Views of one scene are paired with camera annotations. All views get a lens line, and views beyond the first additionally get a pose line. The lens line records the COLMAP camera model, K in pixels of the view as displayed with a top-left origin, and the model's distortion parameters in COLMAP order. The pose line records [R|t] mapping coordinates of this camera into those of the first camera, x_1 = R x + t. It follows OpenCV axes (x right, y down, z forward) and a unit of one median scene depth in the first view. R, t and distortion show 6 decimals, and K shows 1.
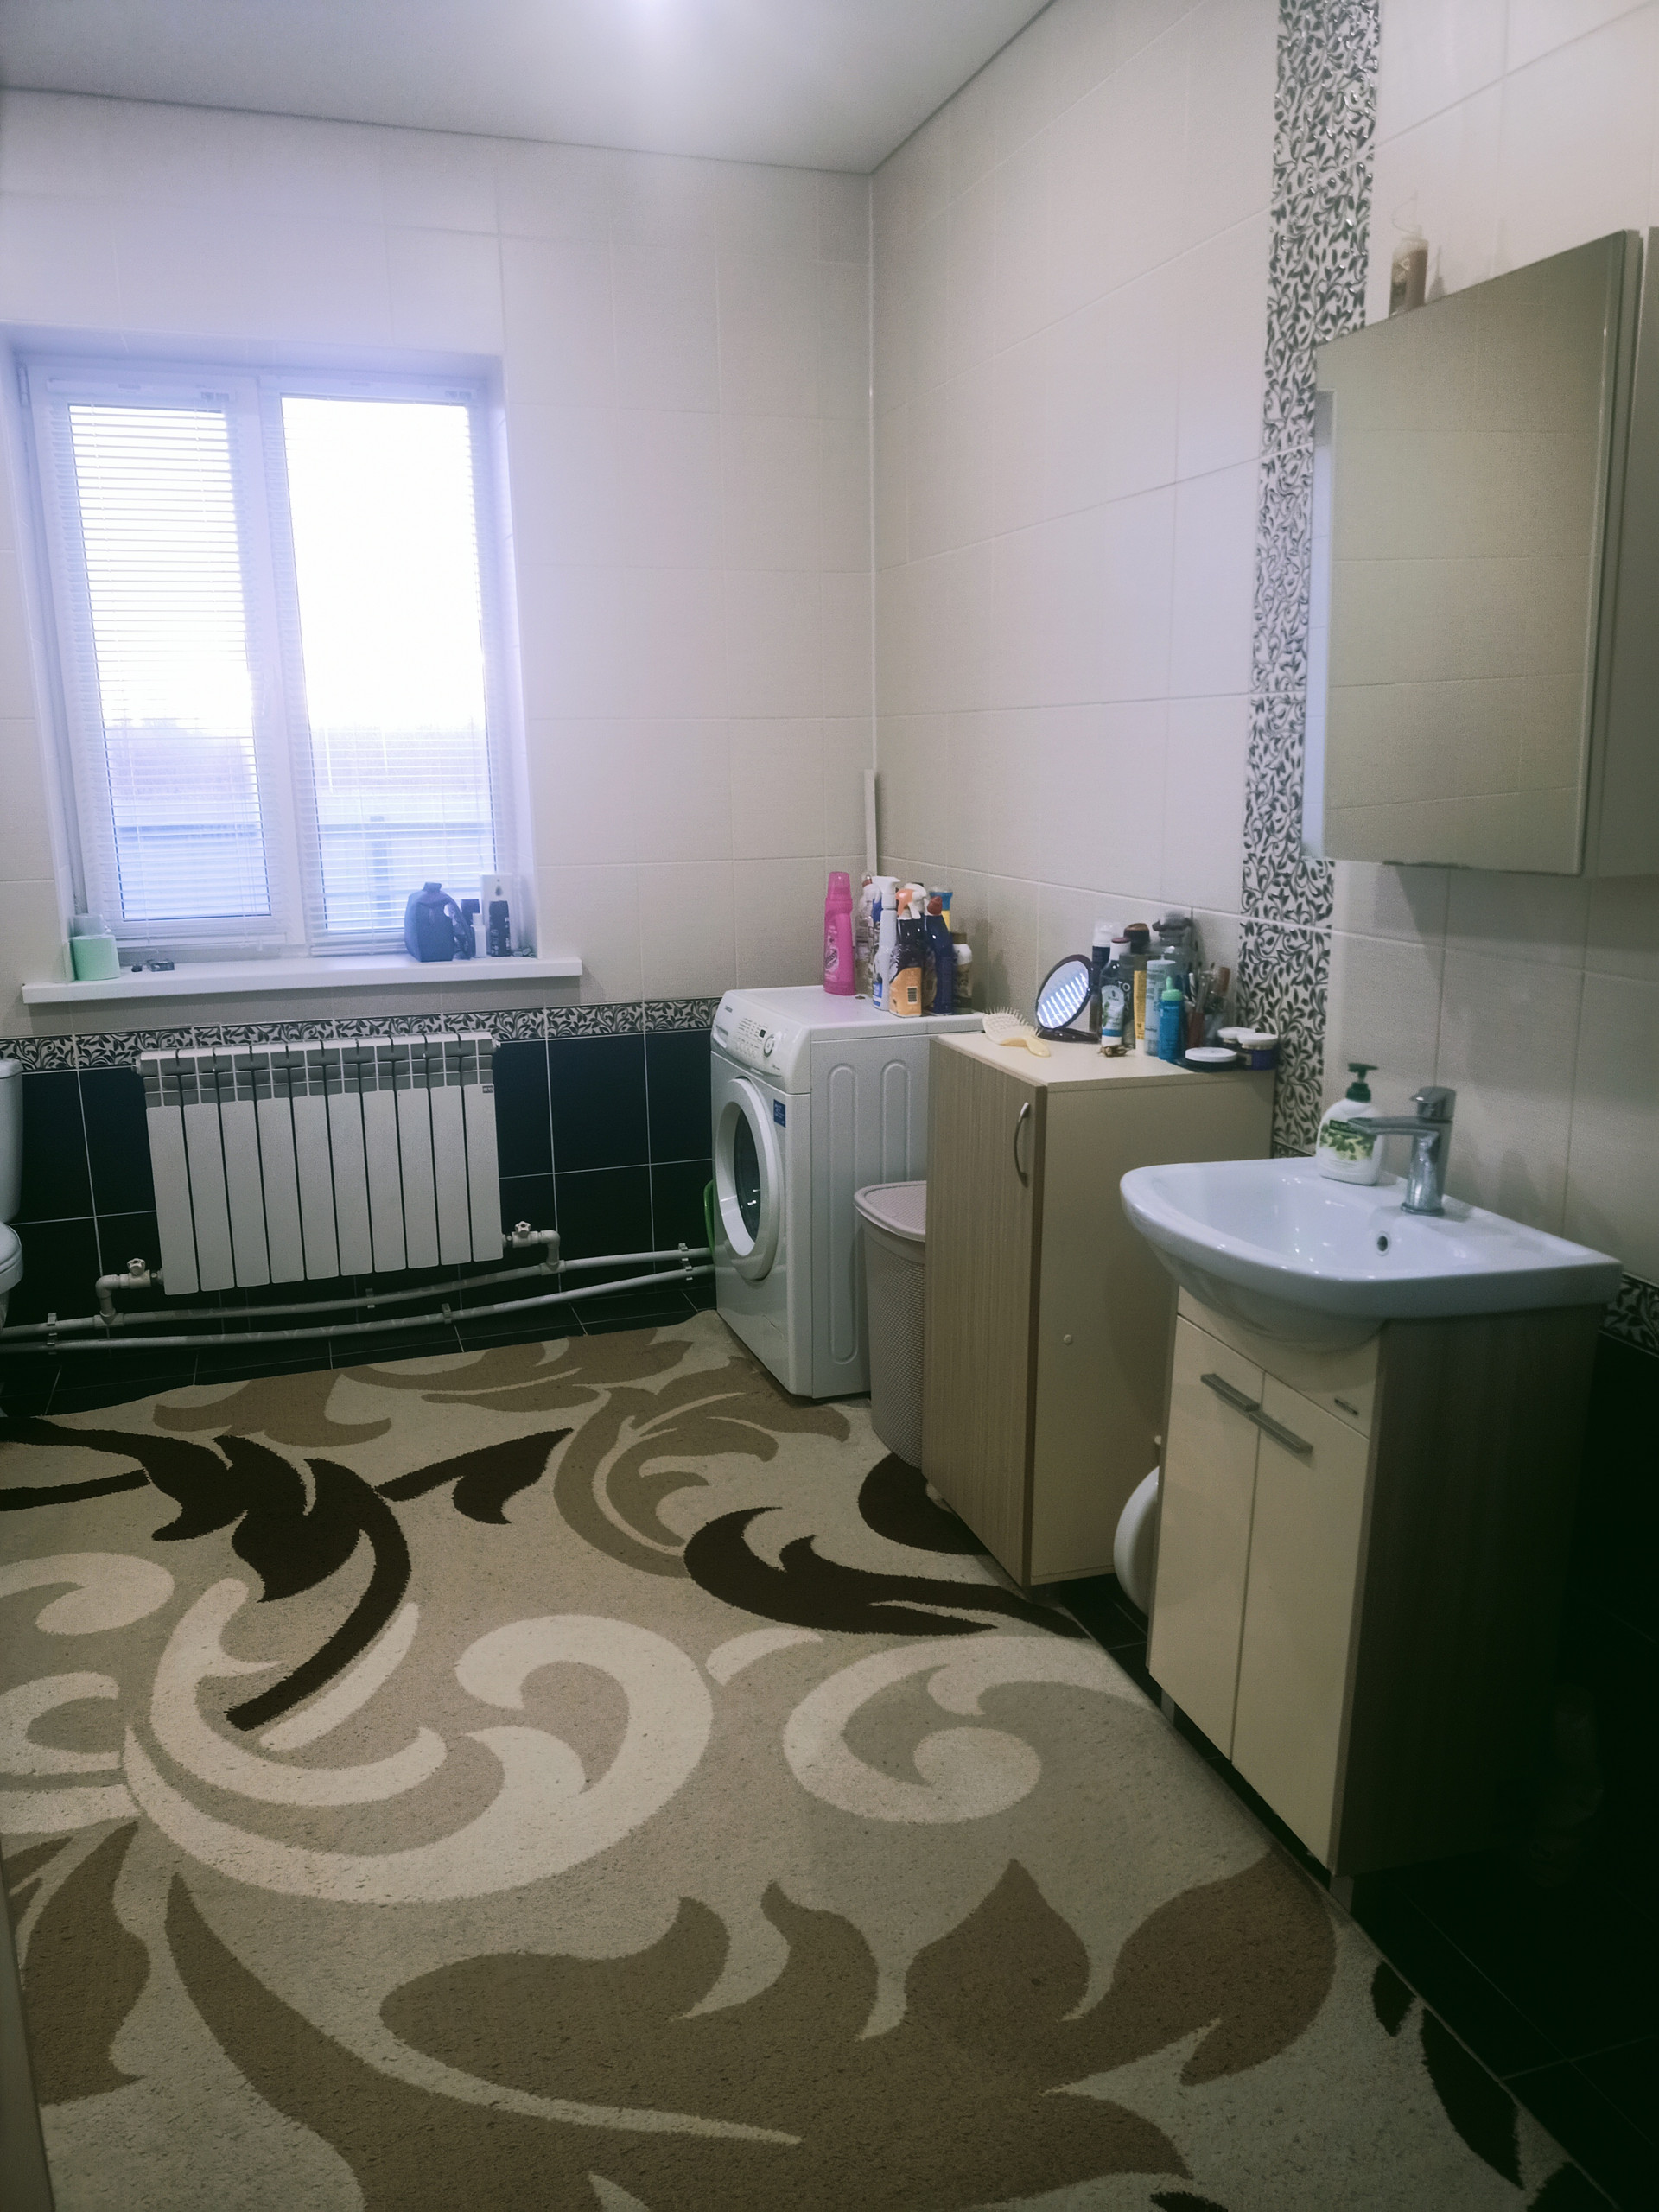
lens RADIAL K [[1649.9, 0, 848.2], [0, 1649.9, 1110.6], [0, 0, 1]] dist [0.081907, -0.105501]
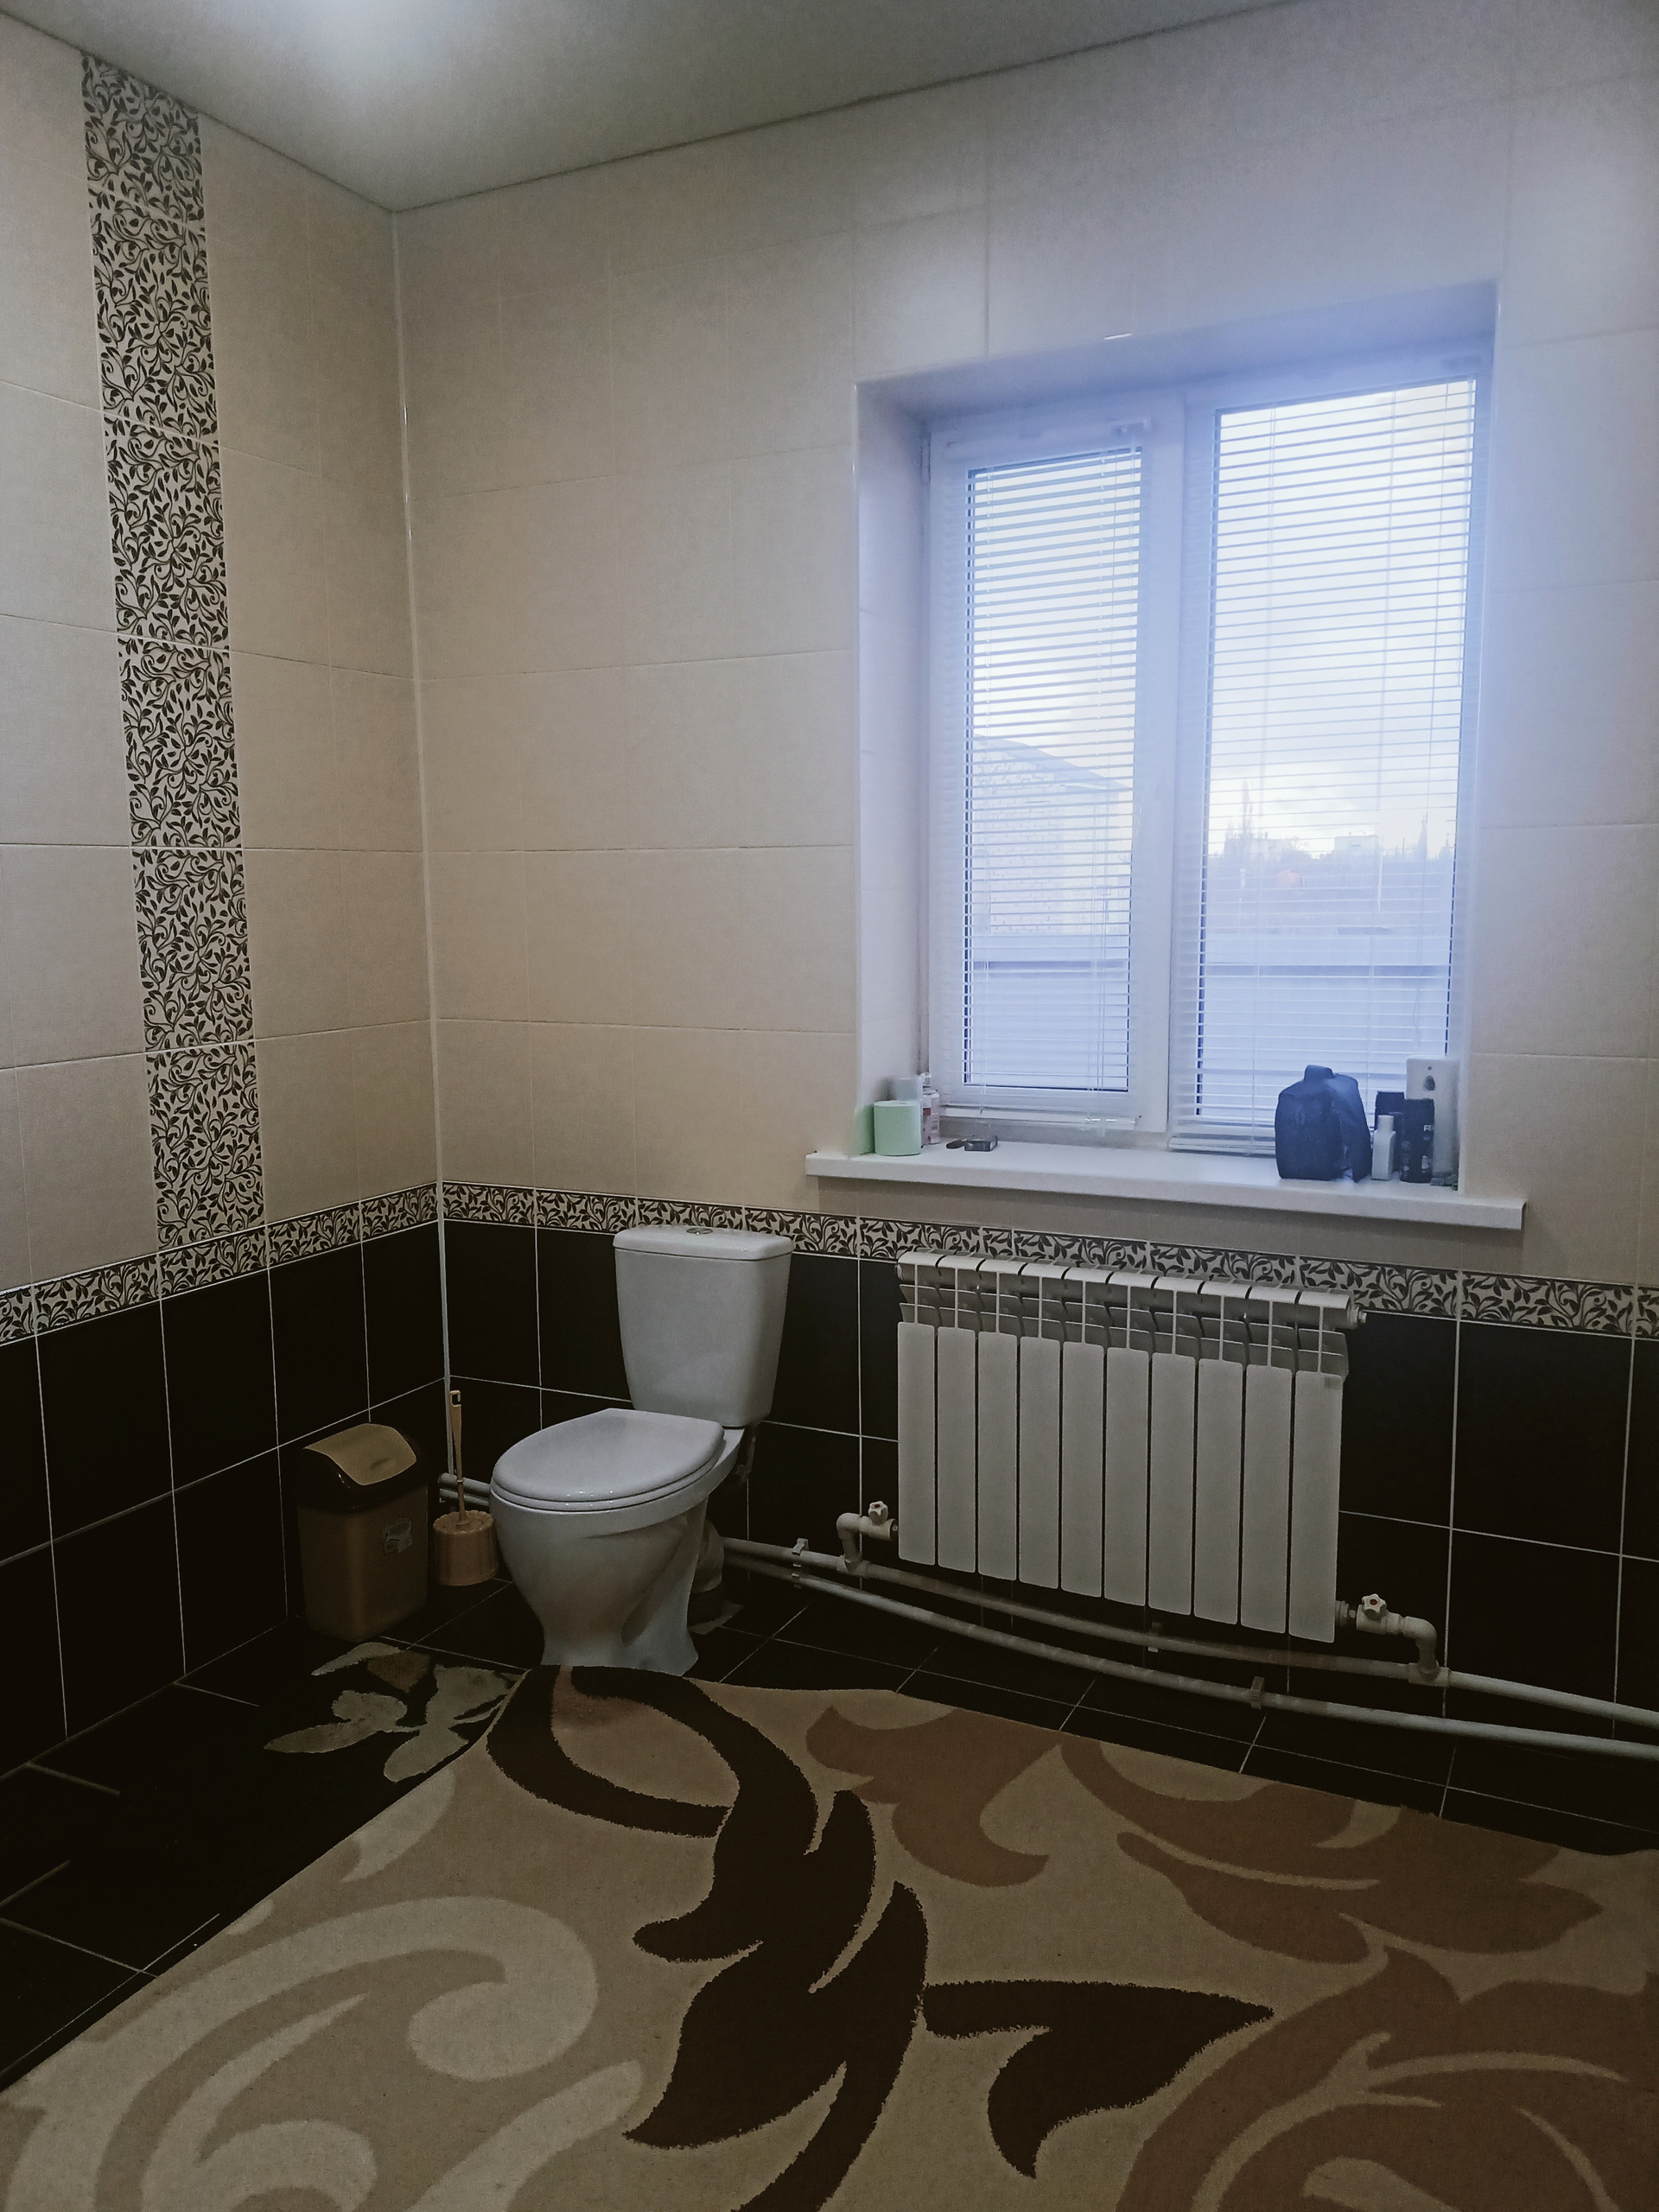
lens RADIAL K [[1638.7, 0, 829.5], [0, 1638.7, 1106.0], [0, 0, 1]] dist [0.088684, -0.116697]
pose [[0.697585, 0.097769, -0.709800, 0.099366], [-0.149978, 0.988626, -0.011222, -0.085096], [0.700630, 0.114282, 0.704314, 0.388216]]
